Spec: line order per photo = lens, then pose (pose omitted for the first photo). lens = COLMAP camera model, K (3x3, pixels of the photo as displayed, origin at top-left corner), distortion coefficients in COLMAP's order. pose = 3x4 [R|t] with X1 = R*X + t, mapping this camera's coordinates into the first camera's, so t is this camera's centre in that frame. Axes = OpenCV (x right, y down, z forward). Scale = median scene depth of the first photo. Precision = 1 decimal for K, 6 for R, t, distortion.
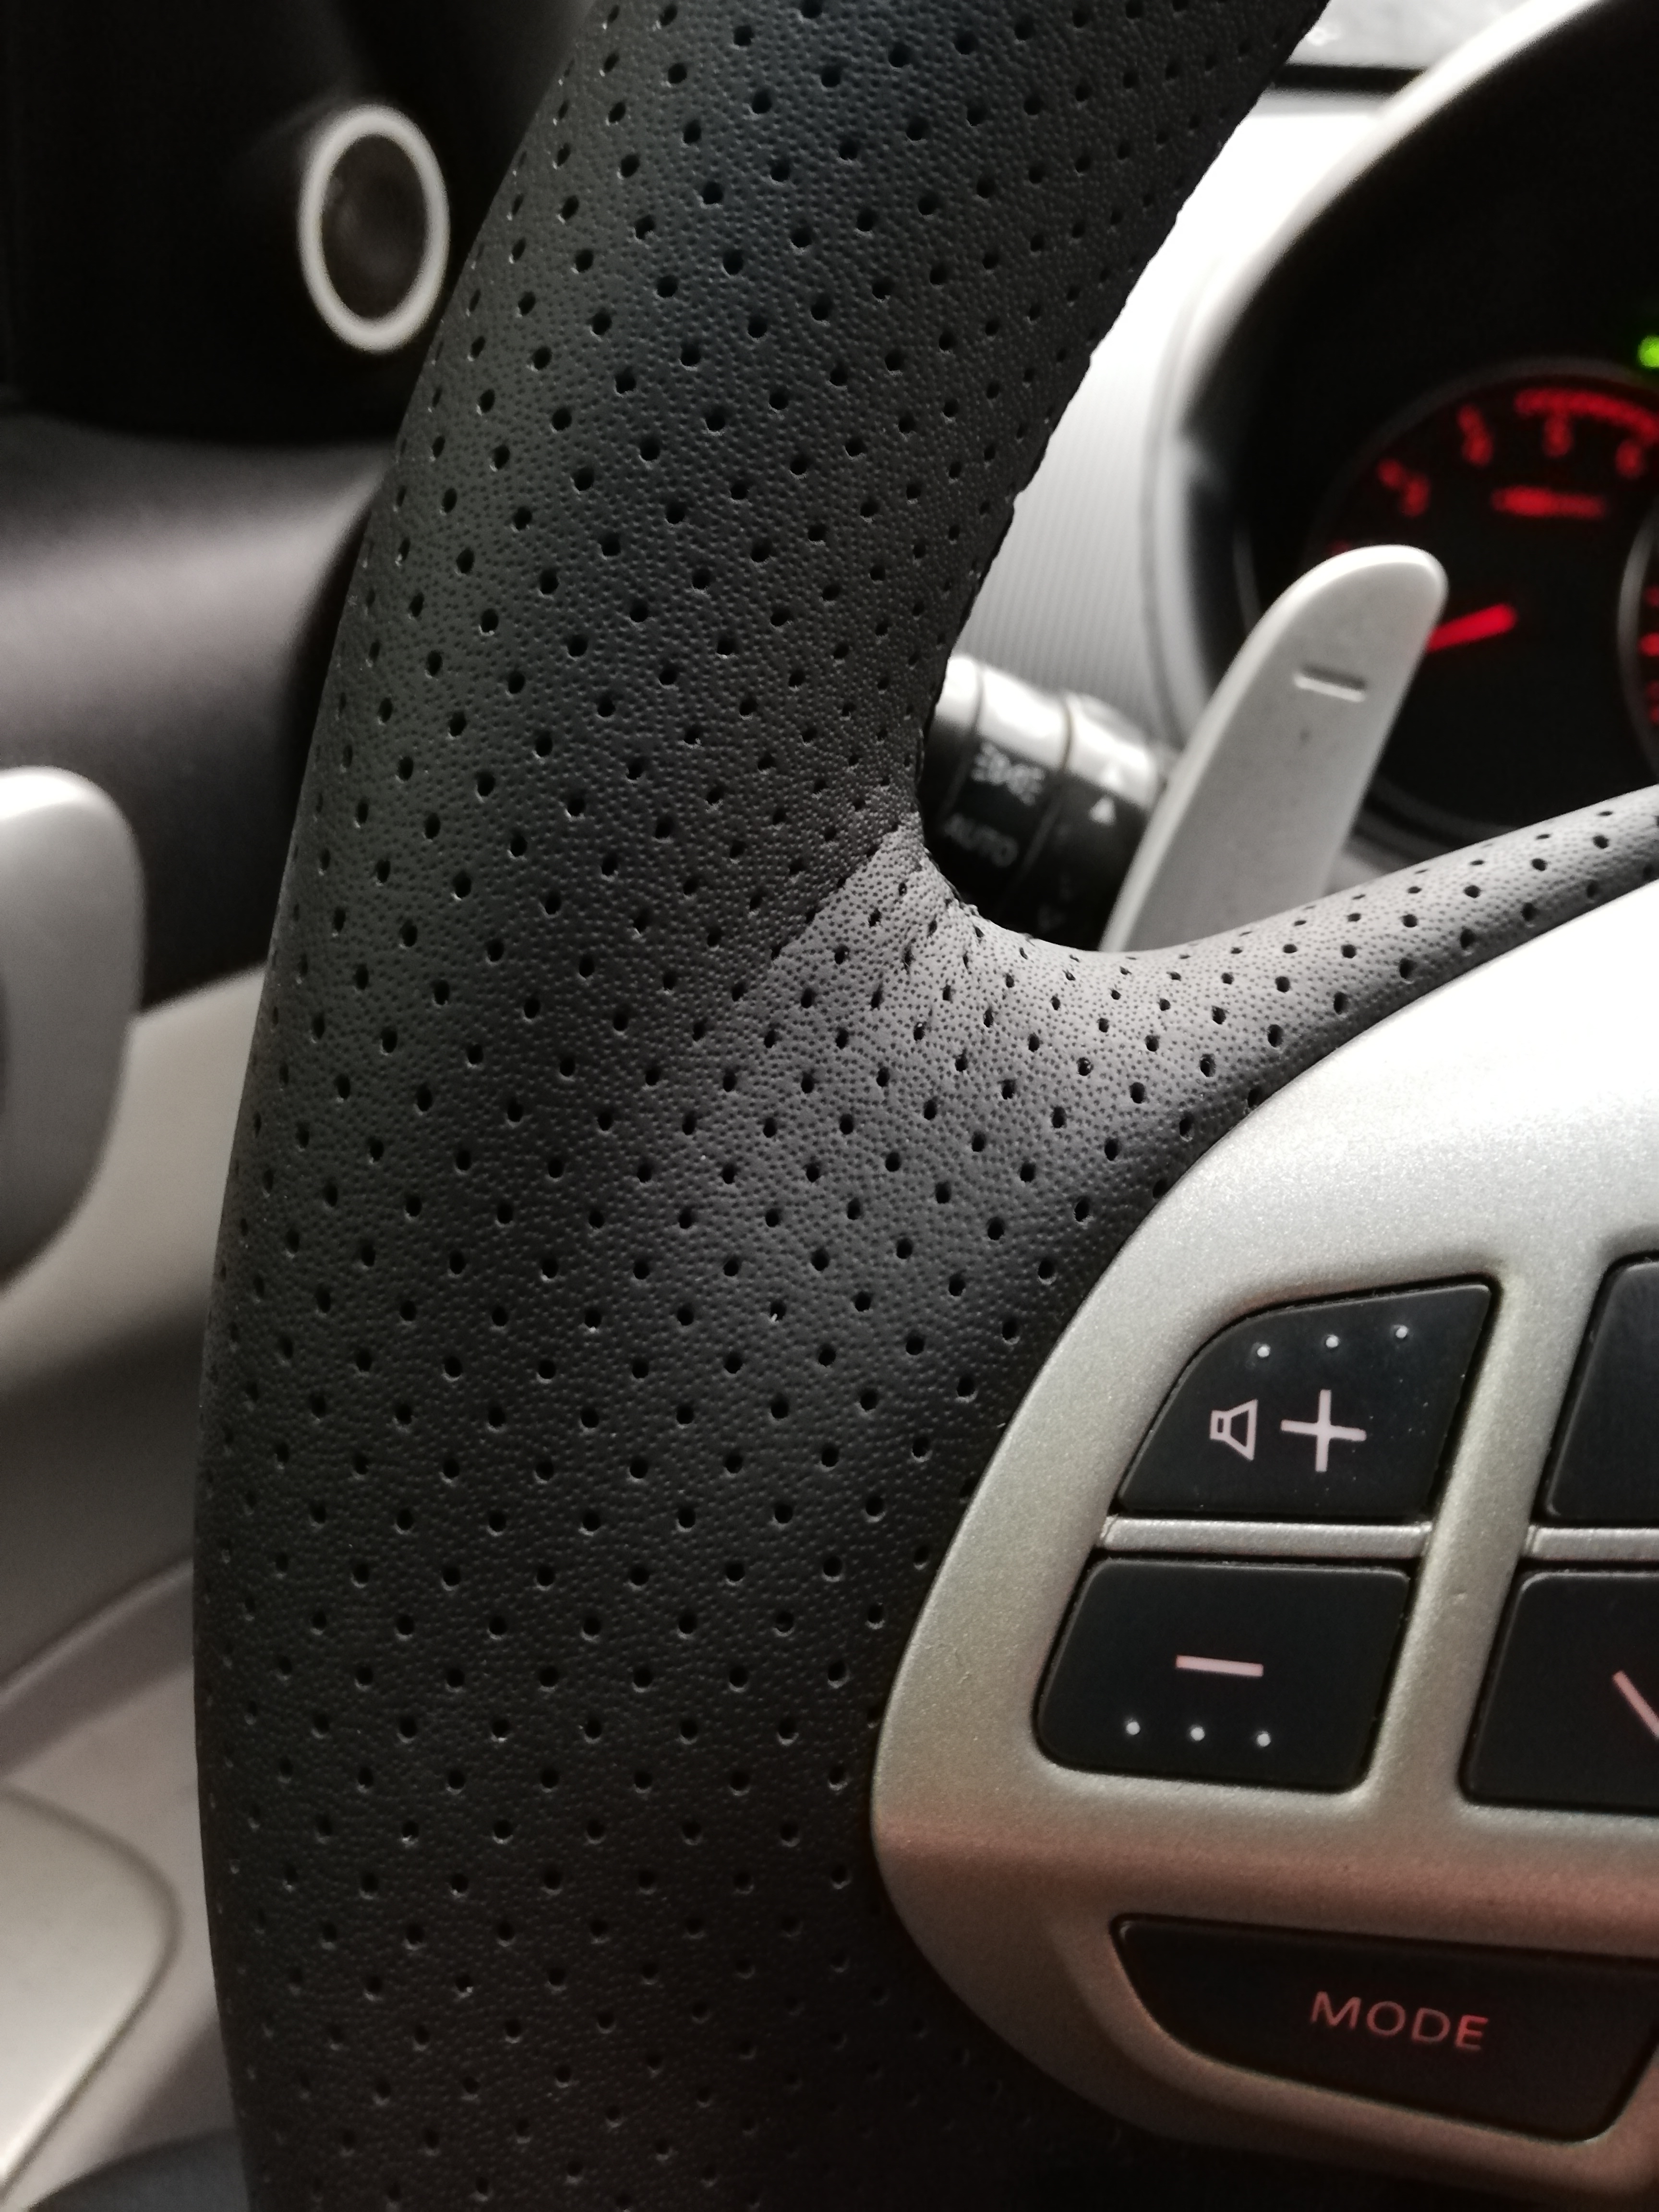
lens RADIAL K [[1708.2, 0, 821.6], [0, 1708.2, 1100.2], [0, 0, 1]] dist [0.048038, -0.032924]
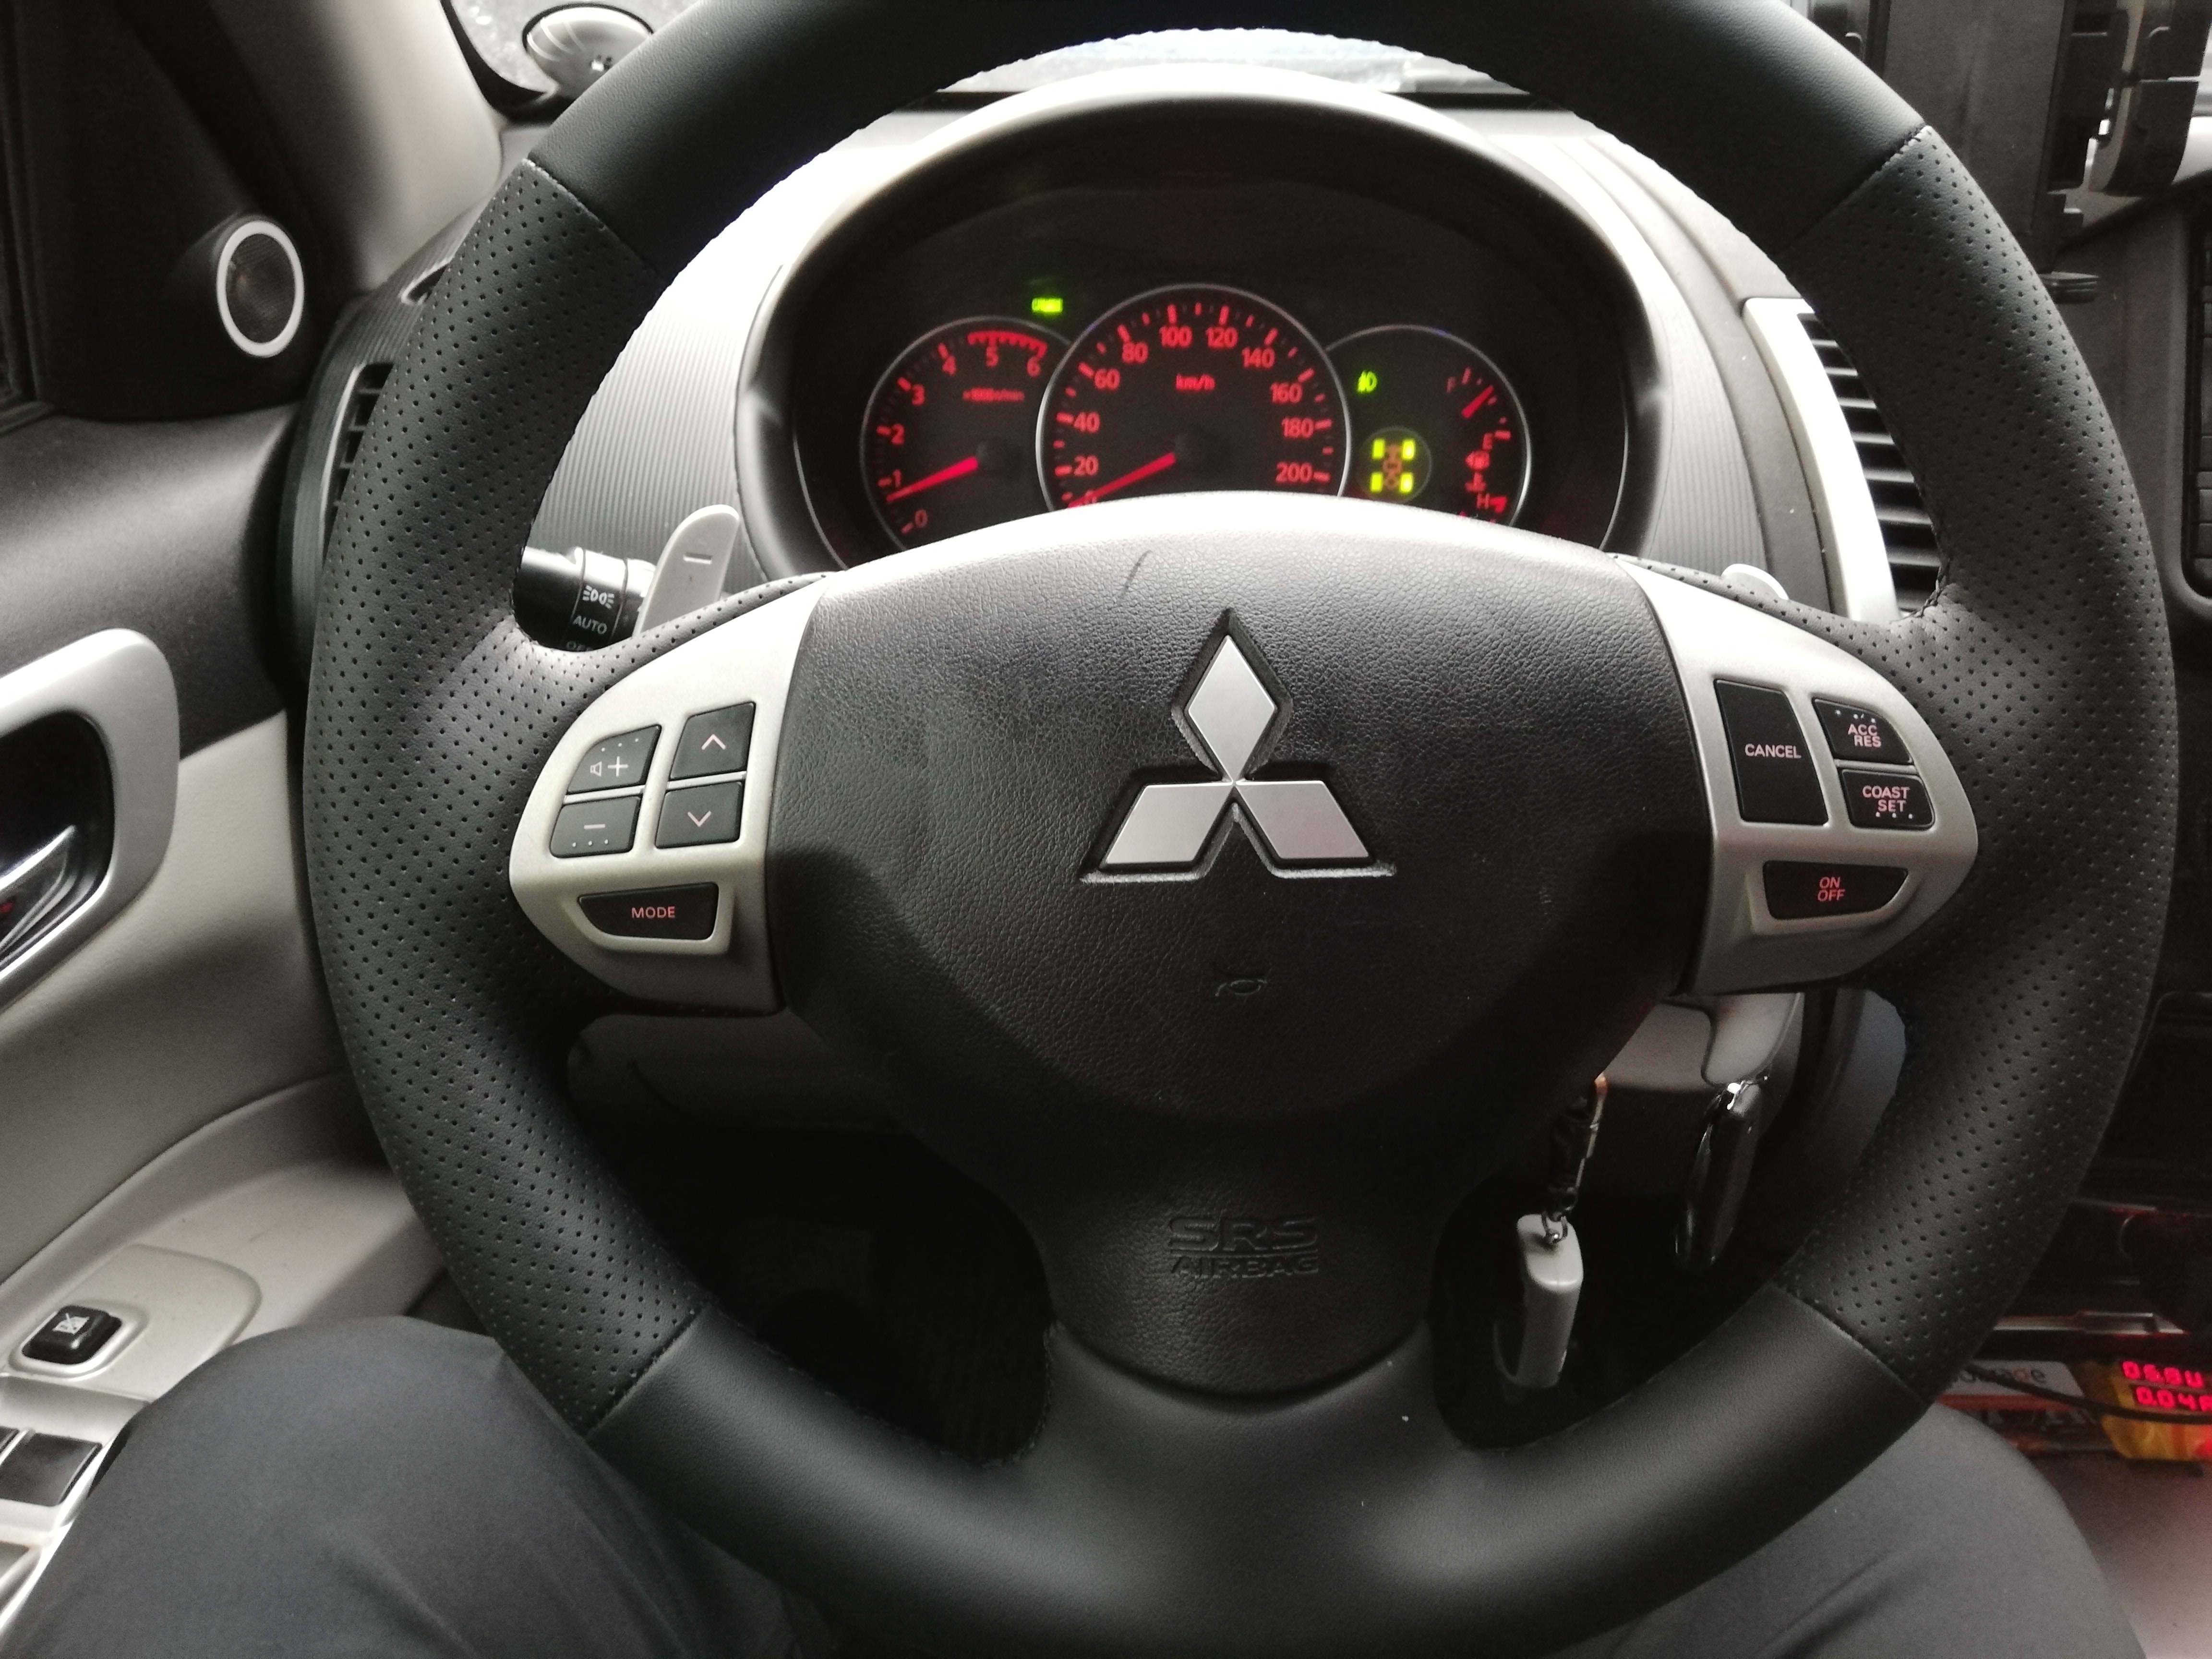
lens RADIAL K [[1708.2, 0, 1101.2], [0, 1708.2, 833.0], [0, 0, 1]] dist [0.048038, -0.032924]
pose [[0.975066, -0.106694, 0.194586, 0.549334], [0.112770, 0.993412, -0.020388, 0.510699], [-0.191129, 0.041823, 0.980674, -2.837327]]
